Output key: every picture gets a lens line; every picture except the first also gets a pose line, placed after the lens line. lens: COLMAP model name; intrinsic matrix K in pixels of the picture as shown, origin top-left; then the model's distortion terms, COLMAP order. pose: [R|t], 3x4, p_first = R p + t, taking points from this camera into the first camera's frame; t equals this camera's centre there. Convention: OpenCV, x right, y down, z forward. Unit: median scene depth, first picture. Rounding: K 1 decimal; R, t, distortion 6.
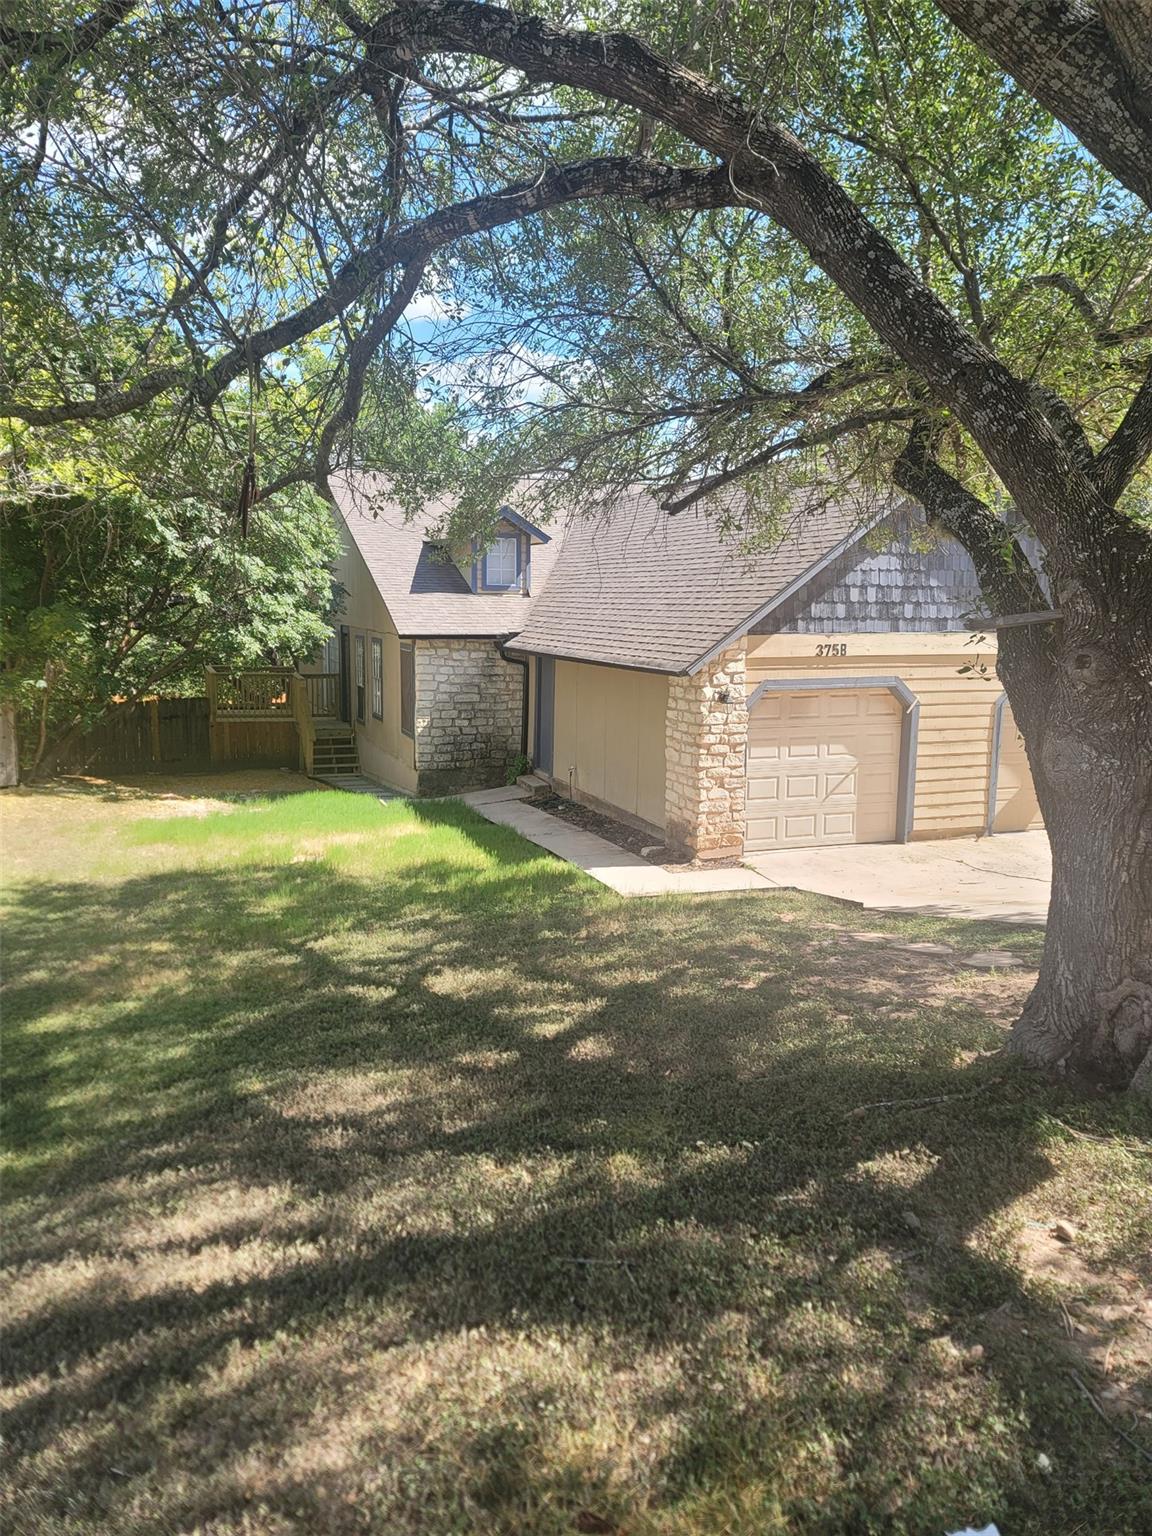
lens RADIAL K [[1123.6, 0, 582.9], [0, 1123.6, 769.2], [0, 0, 1]] dist [0.049742, 0.000217]
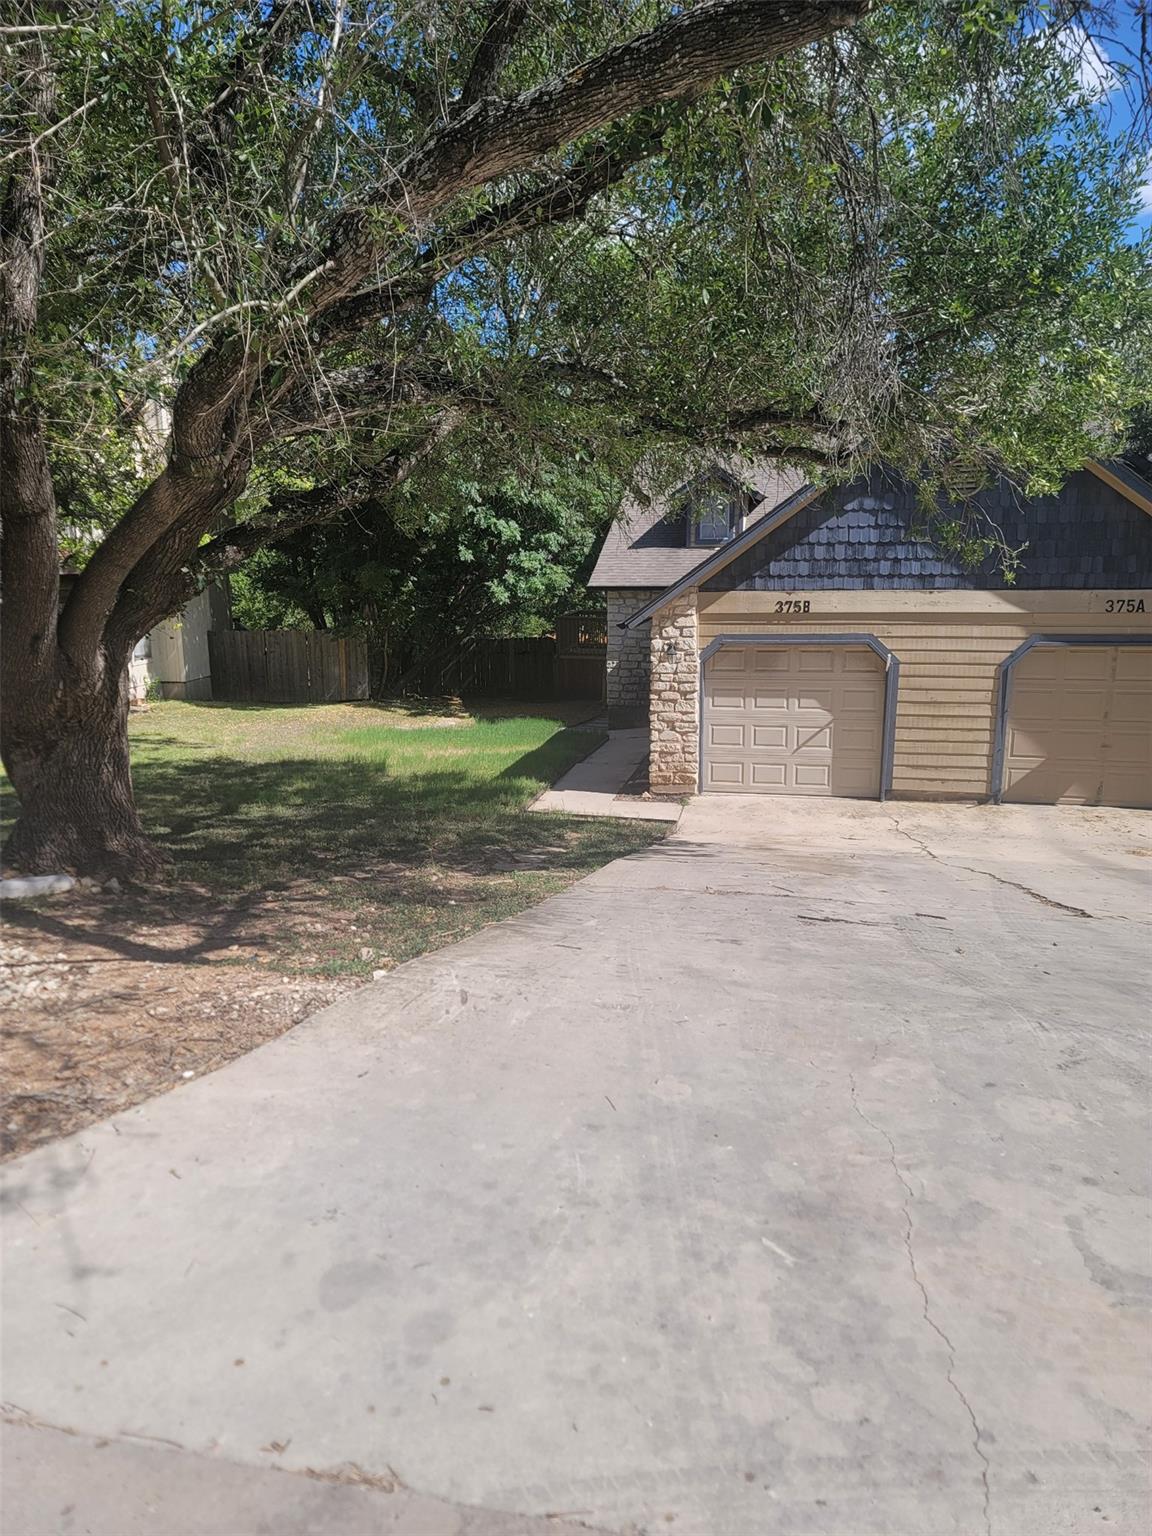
lens RADIAL K [[1123.6, 0, 582.9], [0, 1123.6, 769.2], [0, 0, 1]] dist [0.049742, 0.000217]
pose [[0.850938, 0.088357, -0.517782, 0.597201], [-0.060941, 0.995701, 0.069759, -0.016811], [0.521720, -0.027806, 0.852664, 0.008459]]
